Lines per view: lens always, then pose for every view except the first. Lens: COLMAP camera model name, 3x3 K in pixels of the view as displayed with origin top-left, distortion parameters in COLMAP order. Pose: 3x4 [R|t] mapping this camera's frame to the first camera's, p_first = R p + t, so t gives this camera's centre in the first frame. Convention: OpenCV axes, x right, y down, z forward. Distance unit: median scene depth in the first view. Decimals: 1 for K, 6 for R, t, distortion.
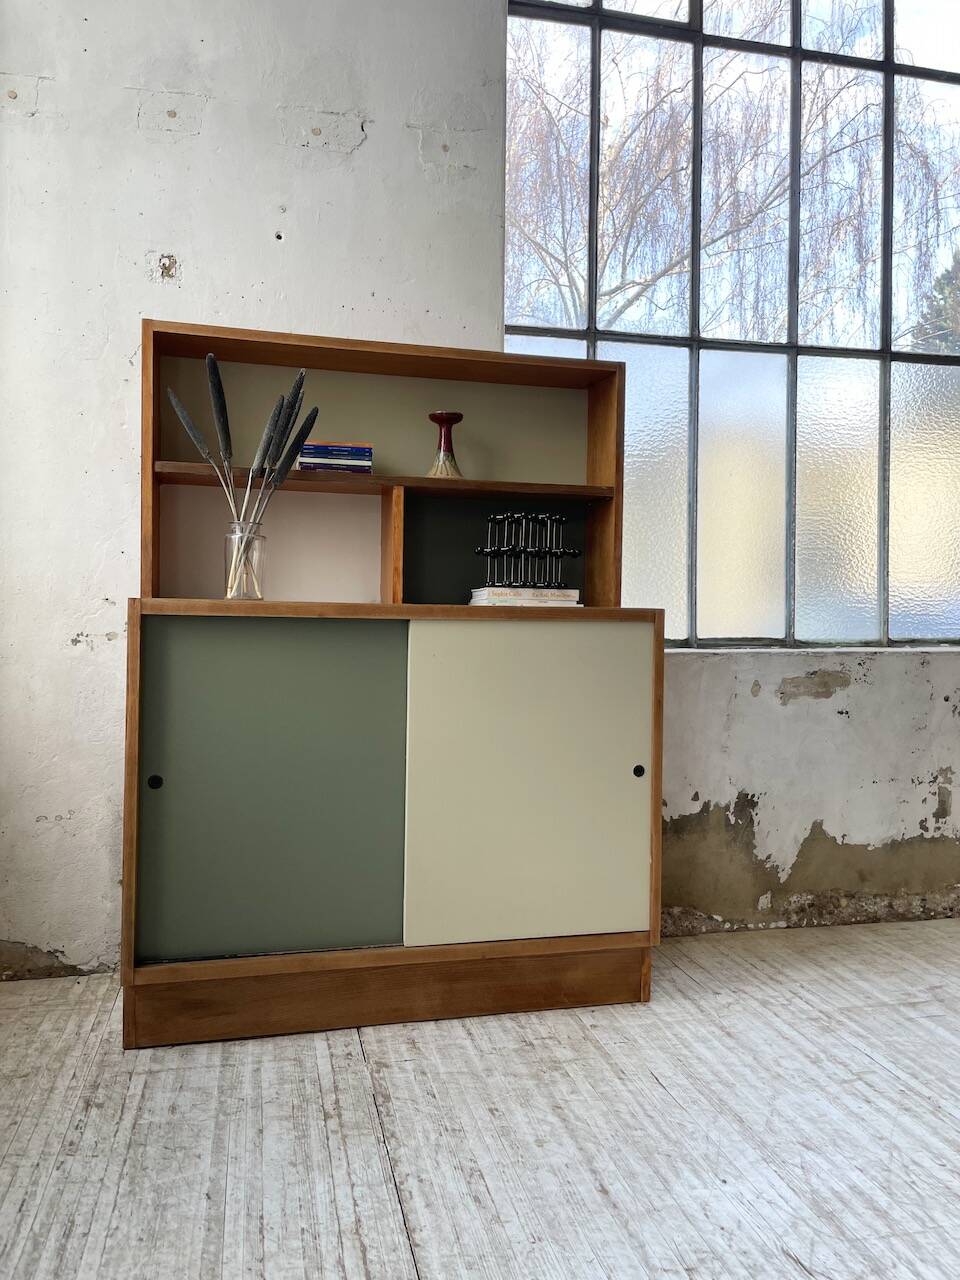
lens RADIAL K [[973.0, 0, 488.7], [0, 973.0, 635.3], [0, 0, 1]] dist [0.080460, -0.111958]
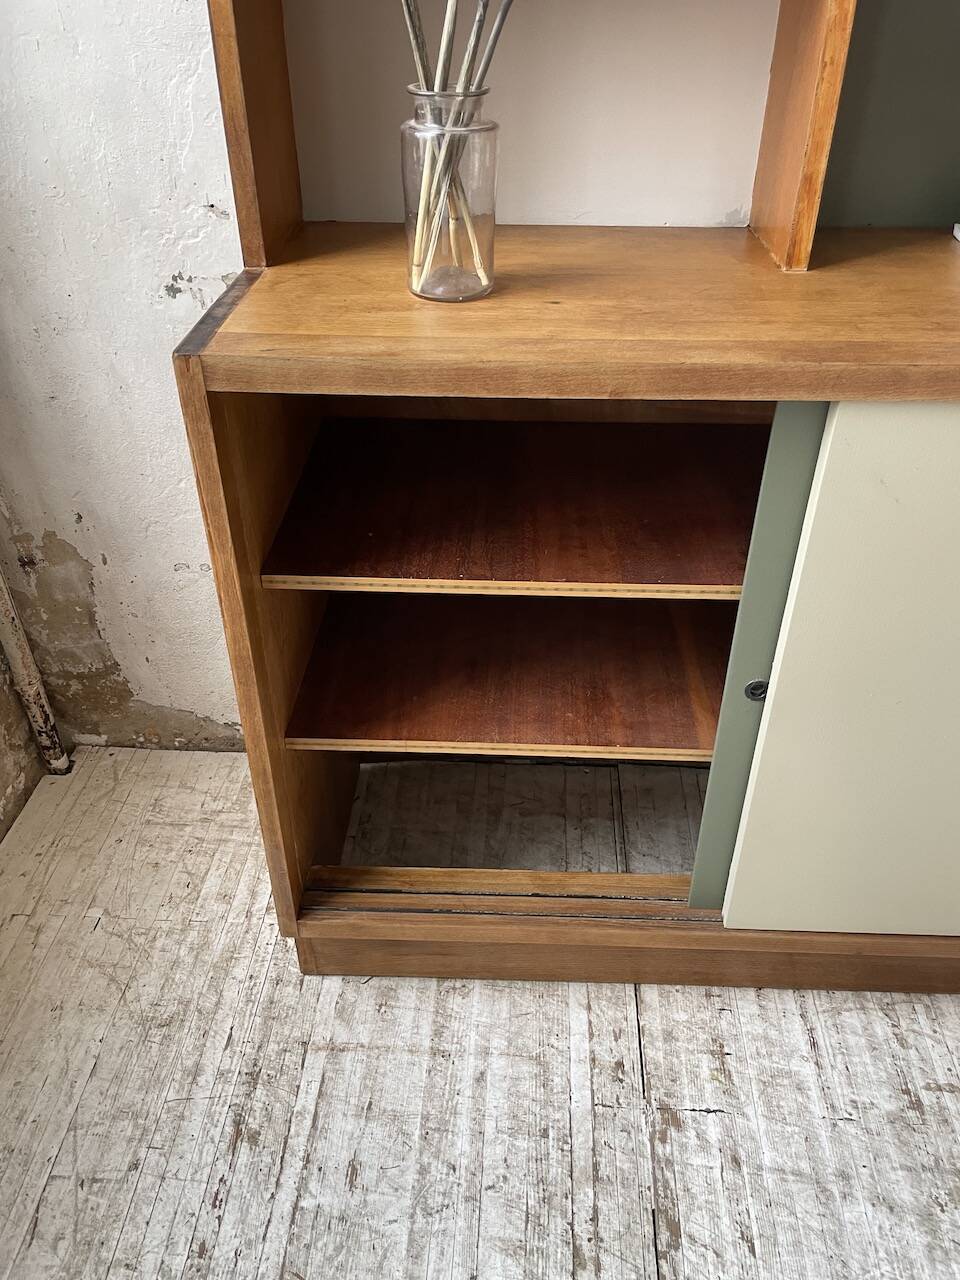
lens RADIAL K [[973.0, 0, 488.6], [0, 973.0, 643.2], [0, 0, 1]] dist [0.080460, -0.111958]
pose [[0.959512, 0.152635, -0.236724, -0.106901], [0.010580, 0.820318, 0.571810, -0.162575], [0.281467, -0.551163, 0.785490, 0.583452]]
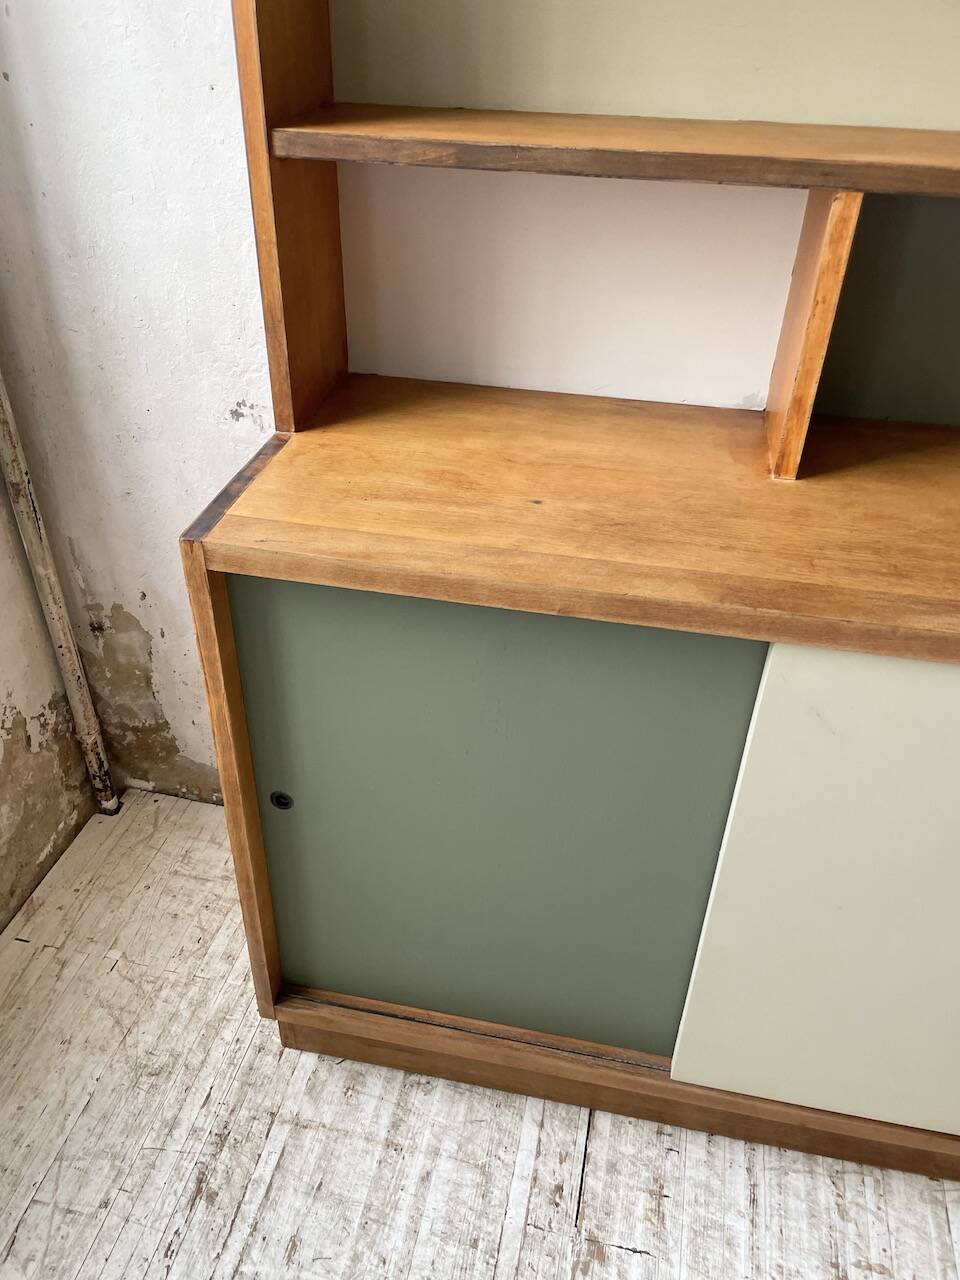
lens RADIAL K [[973.0, 0, 467.5], [0, 973.0, 650.1], [0, 0, 1]] dist [0.080460, -0.111958]
pose [[0.898271, 0.256066, -0.357127, -0.048080], [-0.009078, 0.823322, 0.567501, -0.246055], [0.439348, -0.506528, 0.741891, 0.618724]]
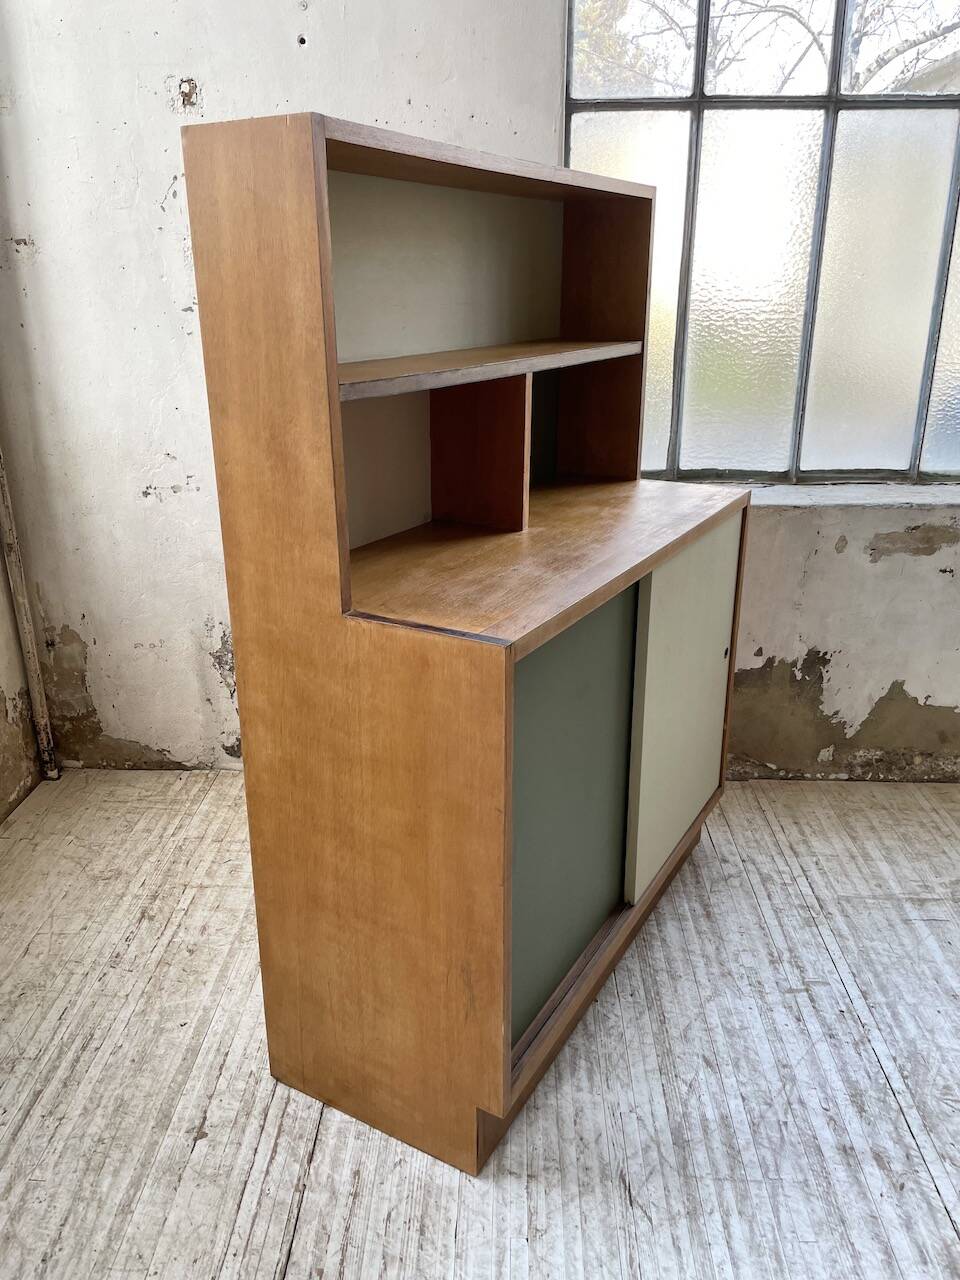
lens RADIAL K [[973.0, 0, 480.4], [0, 973.0, 634.5], [0, 0, 1]] dist [0.080460, -0.111958]
pose [[0.965416, 0.079510, -0.248296, 0.244550], [0.007723, 0.943223, 0.332070, -0.231170], [0.260601, -0.322503, 0.909988, 0.072207]]
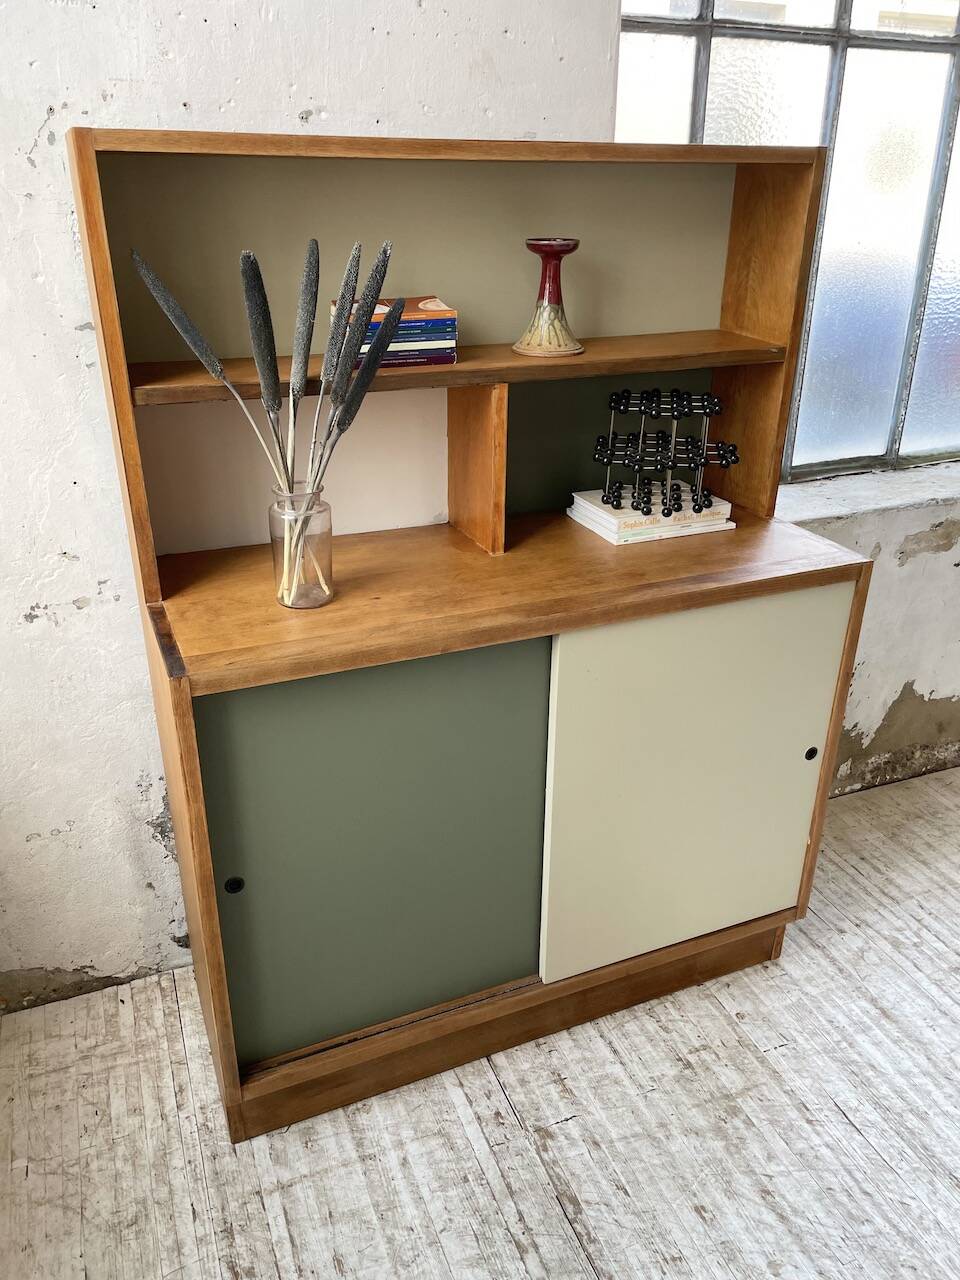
lens RADIAL K [[973.0, 0, 483.7], [0, 973.0, 650.9], [0, 0, 1]] dist [0.080460, -0.111958]
pose [[0.988294, -0.071563, 0.134735, -0.228085], [0.008188, 0.906764, 0.421558, -0.296563], [-0.152341, -0.415520, 0.896736, 0.366251]]
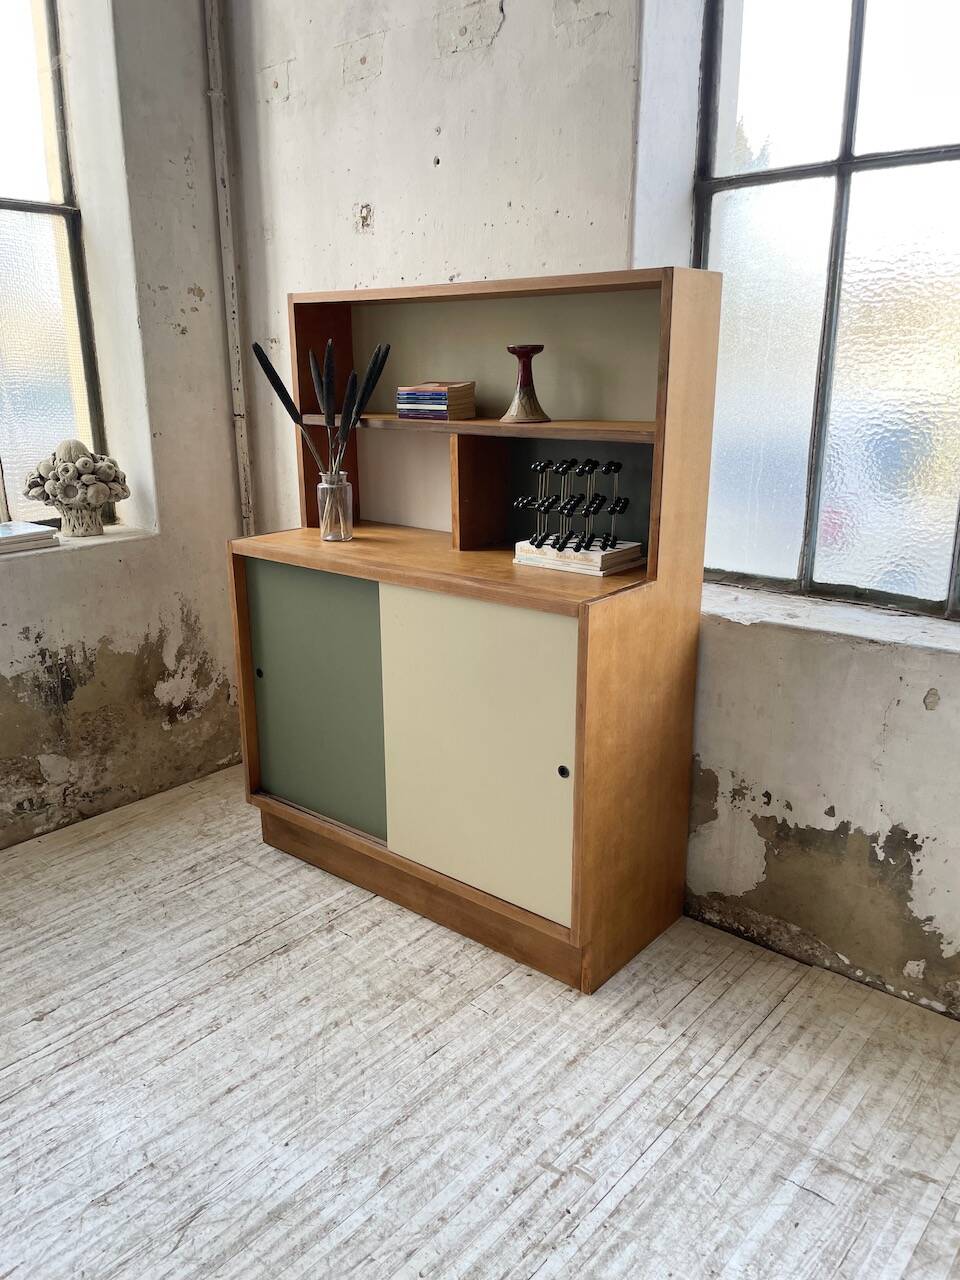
lens RADIAL K [[973.0, 0, 473.2], [0, 973.0, 650.4], [0, 0, 1]] dist [0.080460, -0.111958]
pose [[0.584628, 0.214583, -0.782409, 0.840064], [0.005621, 0.963293, 0.268392, -0.230106], [0.811282, -0.161307, 0.561962, 0.453809]]
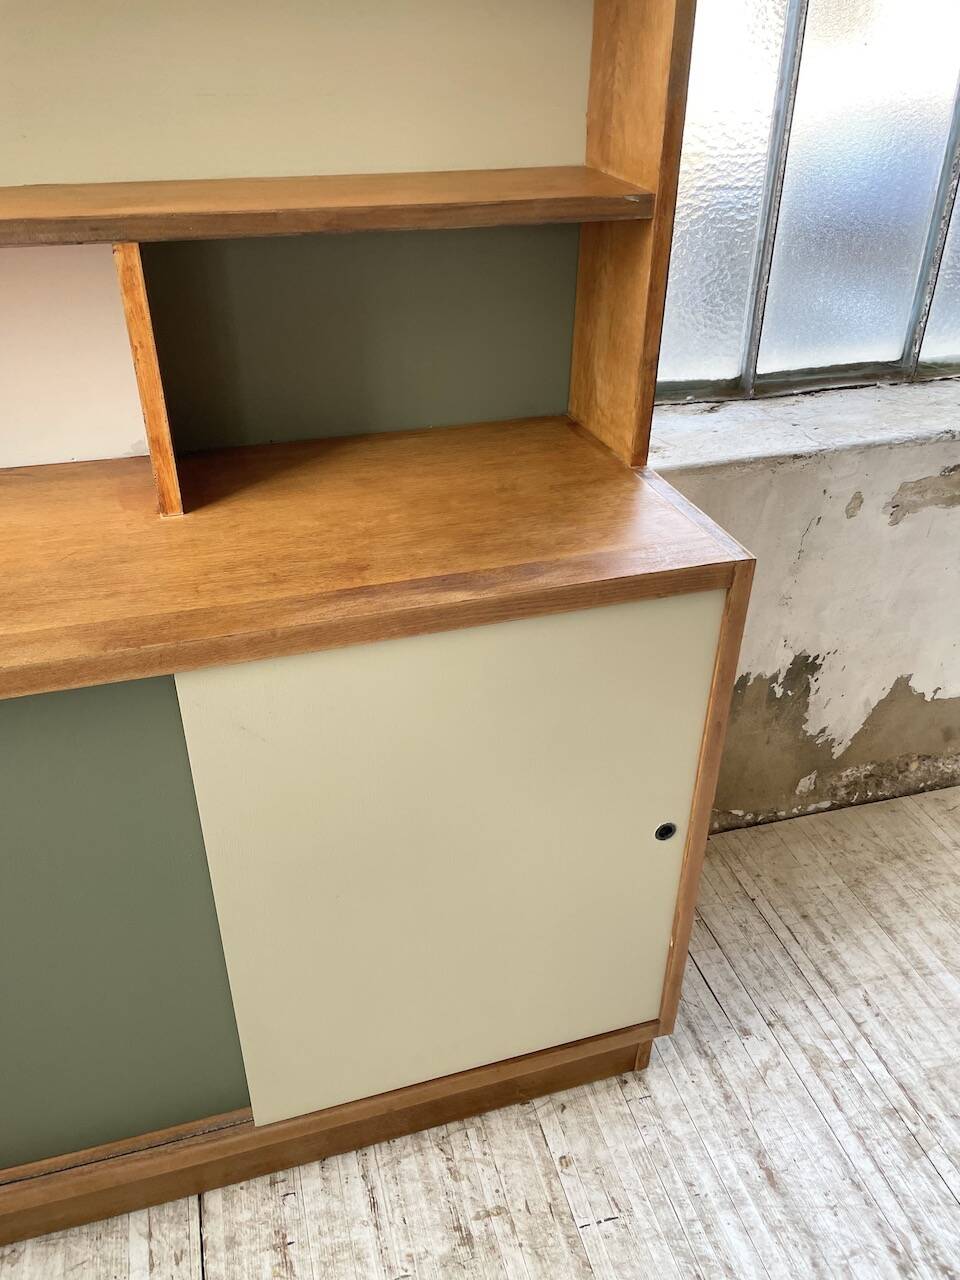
lens RADIAL K [[973.0, 0, 472.3], [0, 973.0, 628.1], [0, 0, 1]] dist [0.080460, -0.111958]
pose [[0.999219, -0.027625, 0.028255, 0.037003], [0.009318, 0.859596, 0.510889, -0.245518], [-0.038401, -0.510227, 0.859182, 0.628186]]
